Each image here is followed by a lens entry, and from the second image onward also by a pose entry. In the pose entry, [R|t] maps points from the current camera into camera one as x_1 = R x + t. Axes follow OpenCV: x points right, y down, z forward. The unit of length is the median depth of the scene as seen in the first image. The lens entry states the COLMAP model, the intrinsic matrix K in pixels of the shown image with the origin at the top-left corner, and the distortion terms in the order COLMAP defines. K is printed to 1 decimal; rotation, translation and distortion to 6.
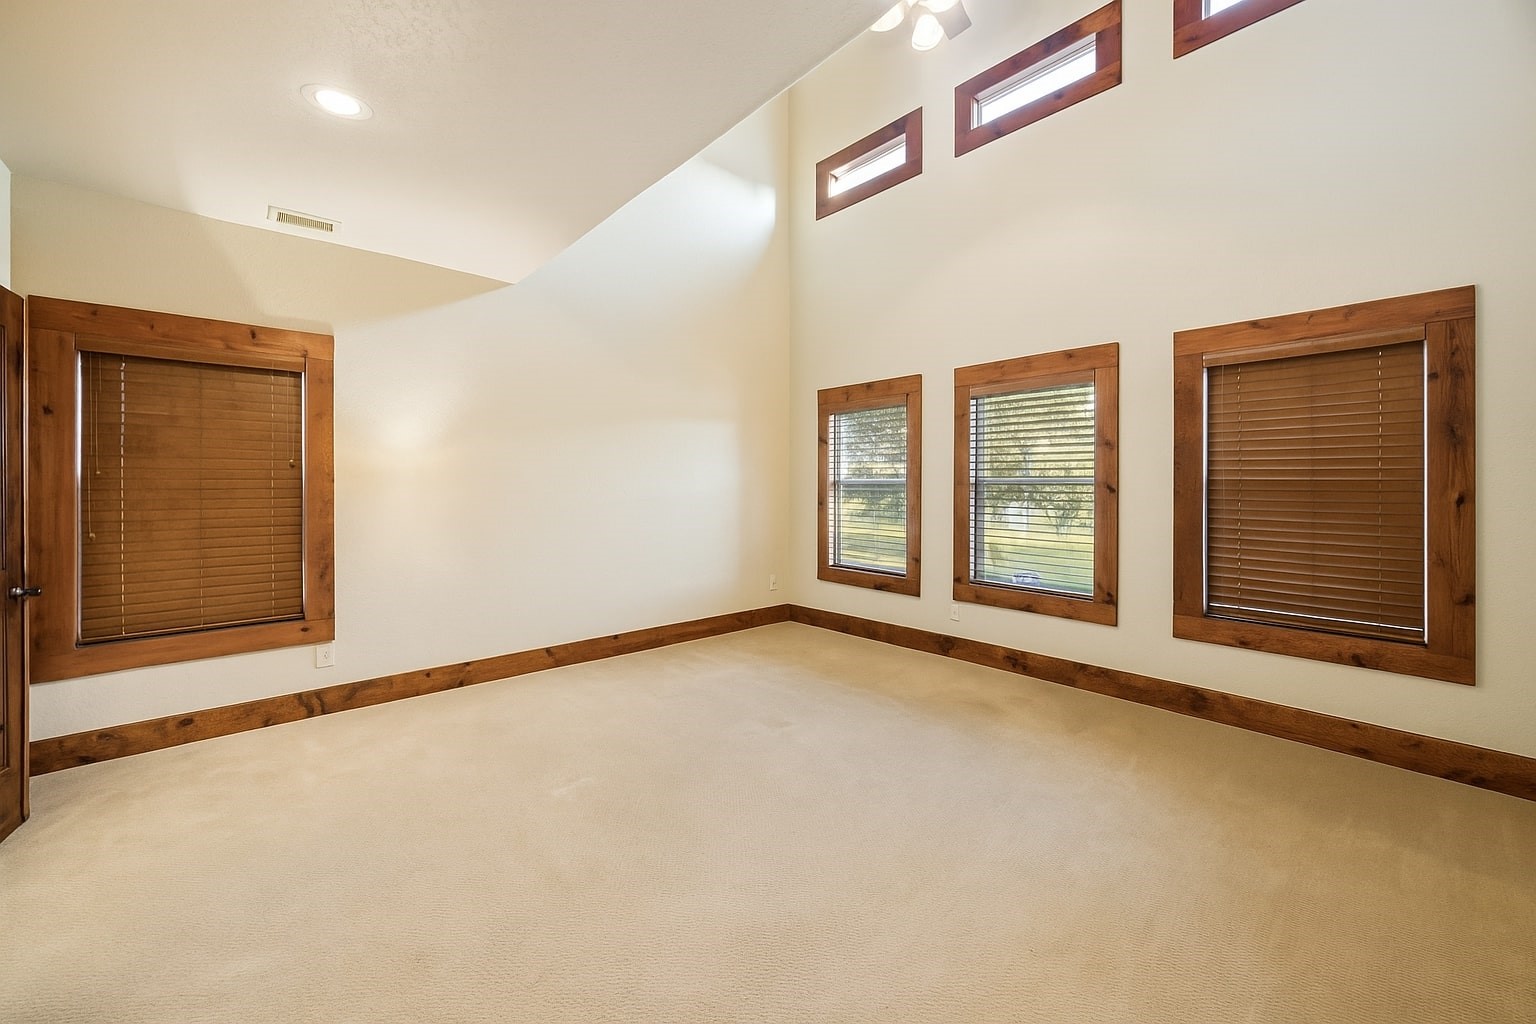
lens RADIAL K [[614.6, 0, 768.0], [0, 614.6, 512.0], [0, 0, 1]] dist [-0.002848, -0.000306]
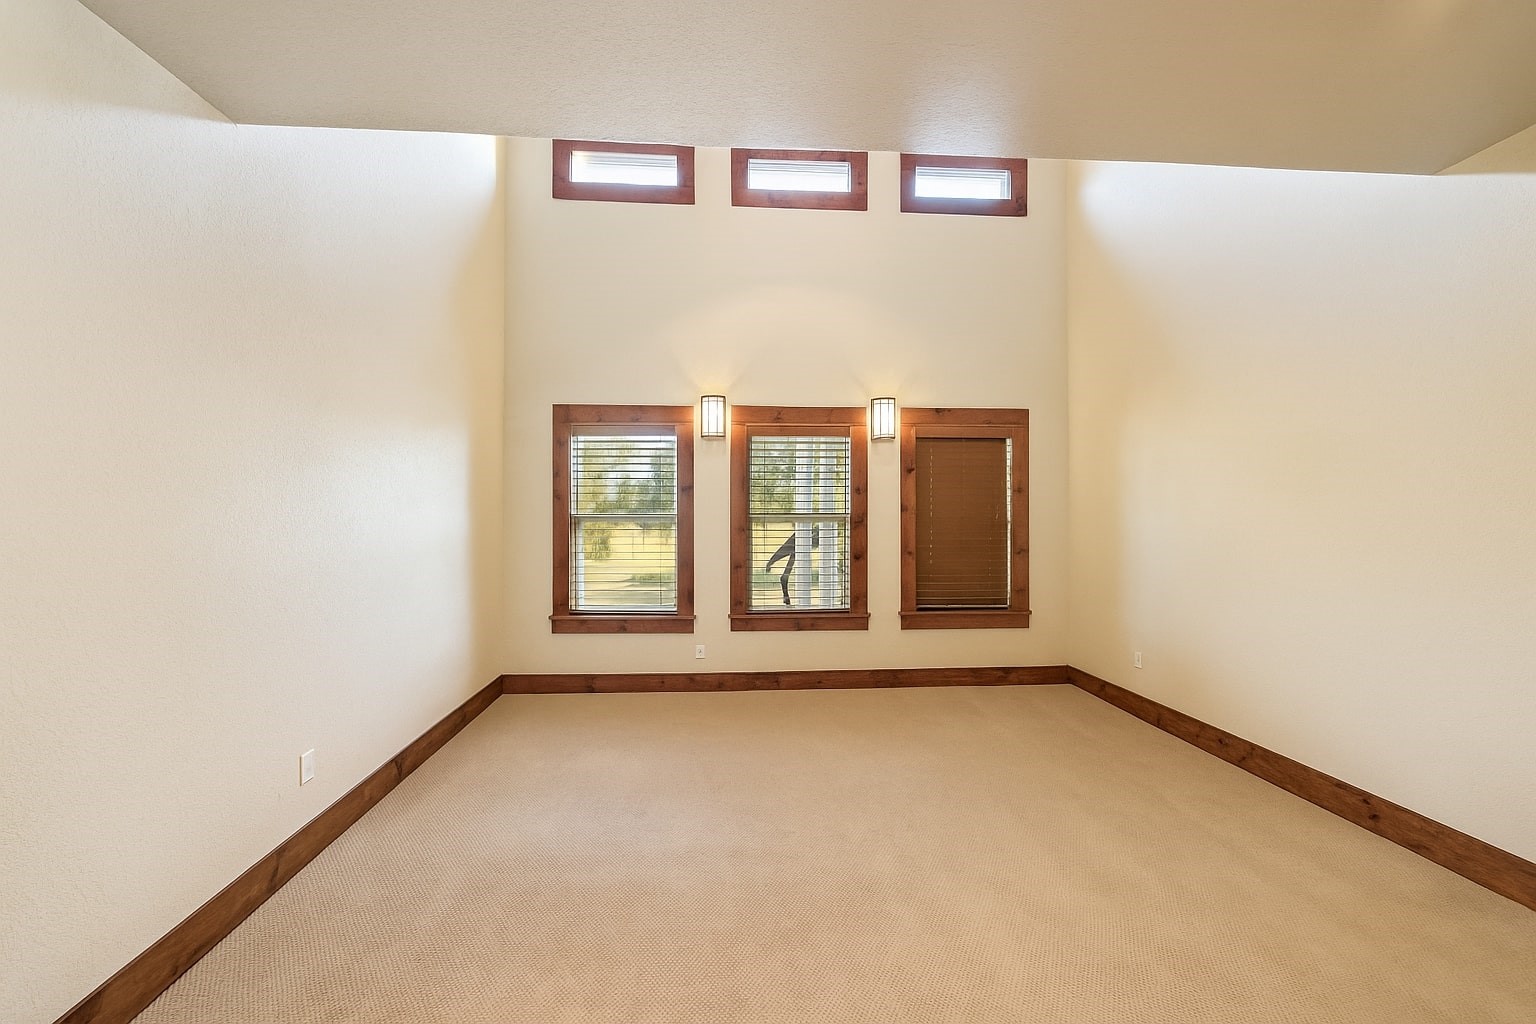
lens RADIAL K [[545.8, 0, 664.7], [0, 545.8, 511.0], [0, 0, 1]] dist [-0.043529, -0.000041]
pose [[0.617864, 0.016986, 0.786102, -0.479401], [0.021836, 0.999010, -0.038750, -0.022578], [-0.785982, 0.041107, 0.616882, 0.543412]]
